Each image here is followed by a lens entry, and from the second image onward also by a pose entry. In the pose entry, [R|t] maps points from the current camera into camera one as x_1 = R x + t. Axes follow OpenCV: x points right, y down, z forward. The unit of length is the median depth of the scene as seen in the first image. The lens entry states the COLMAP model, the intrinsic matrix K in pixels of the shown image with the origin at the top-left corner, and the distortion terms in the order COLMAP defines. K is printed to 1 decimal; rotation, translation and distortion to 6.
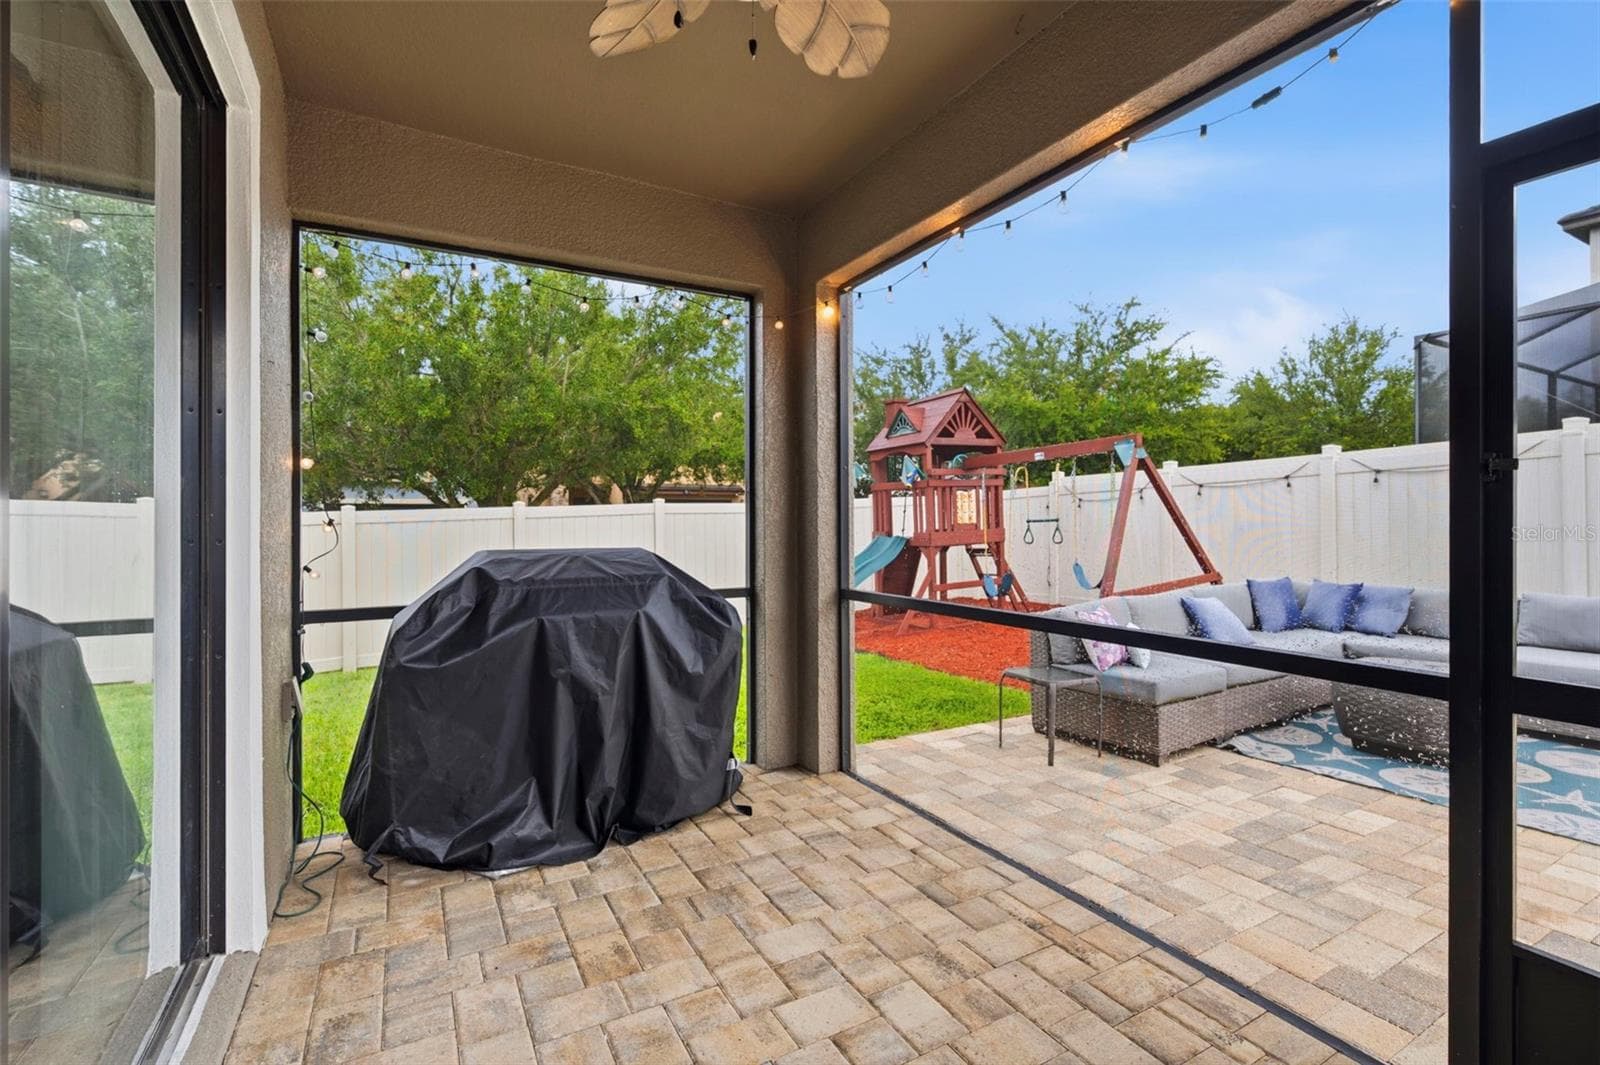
lens RADIAL K [[720.1, 0, 798.3], [0, 720.1, 524.8], [0, 0, 1]] dist [0.000076, 0.000093]
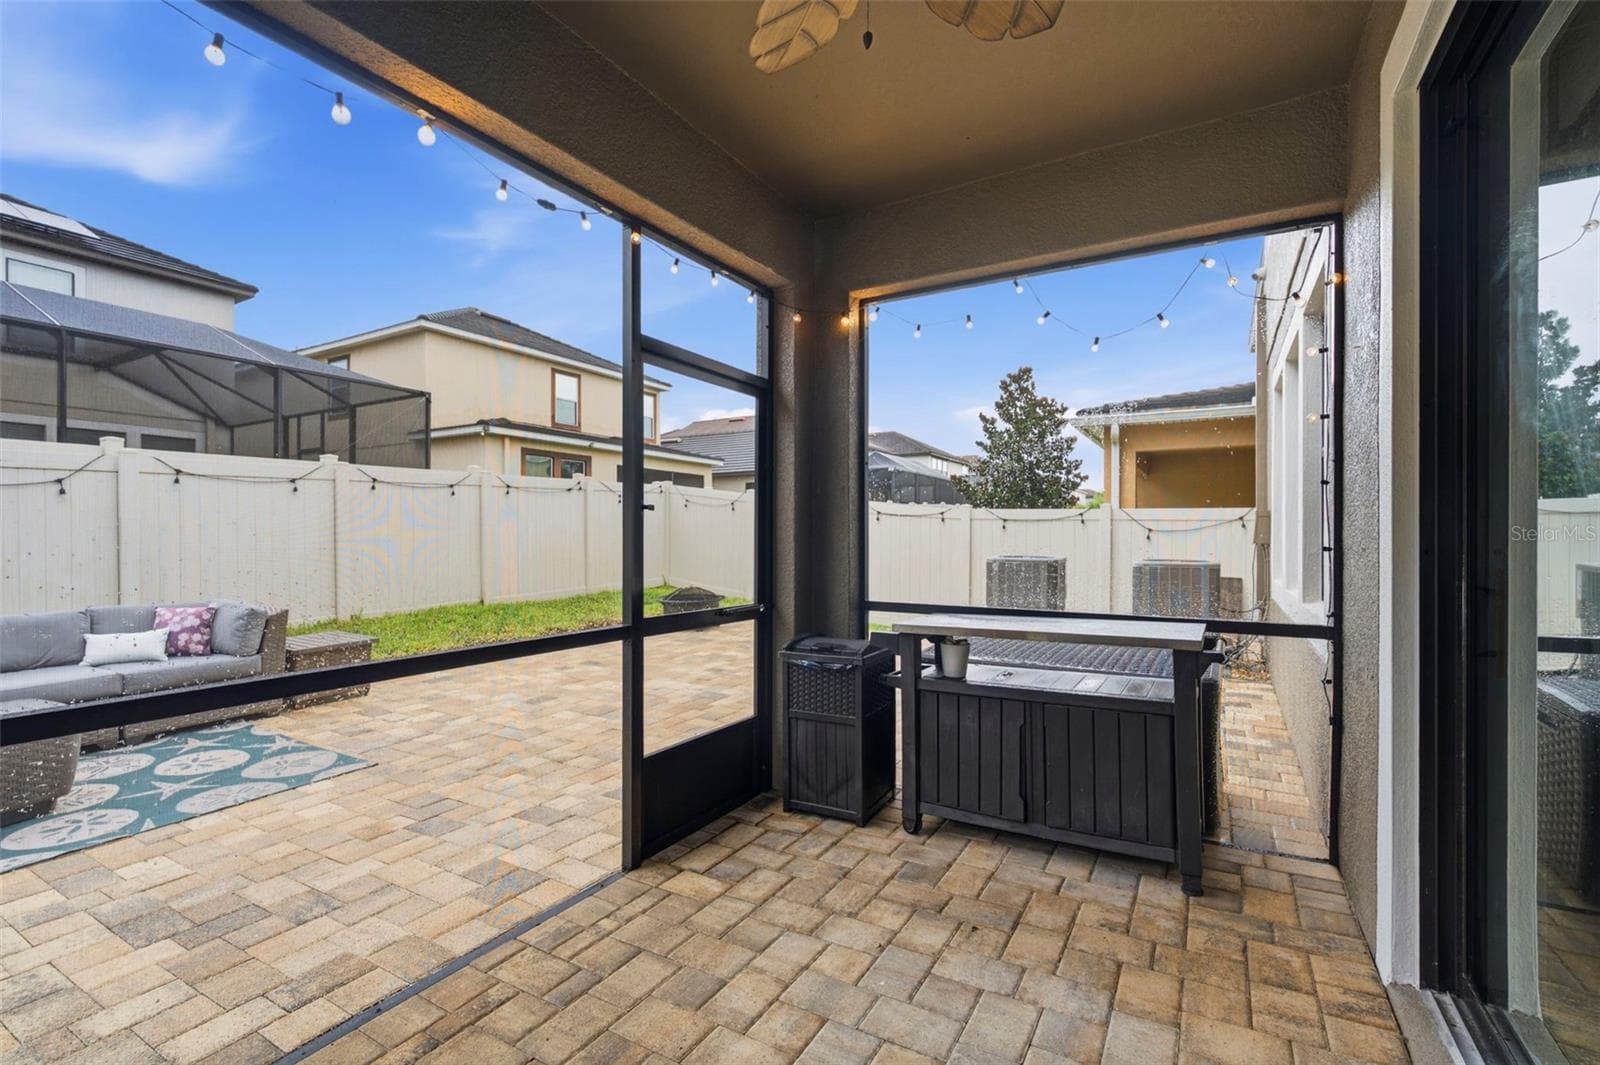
lens RADIAL K [[731.5, 0, 817.7], [0, 731.5, 536.5], [0, 0, 1]] dist [-0.001532, 0.000274]
pose [[-0.533710, 0.002147, 0.845665, -0.609873], [0.003766, 0.999993, -0.000163, -0.001908], [-0.845659, 0.003098, -0.533714, 1.118551]]
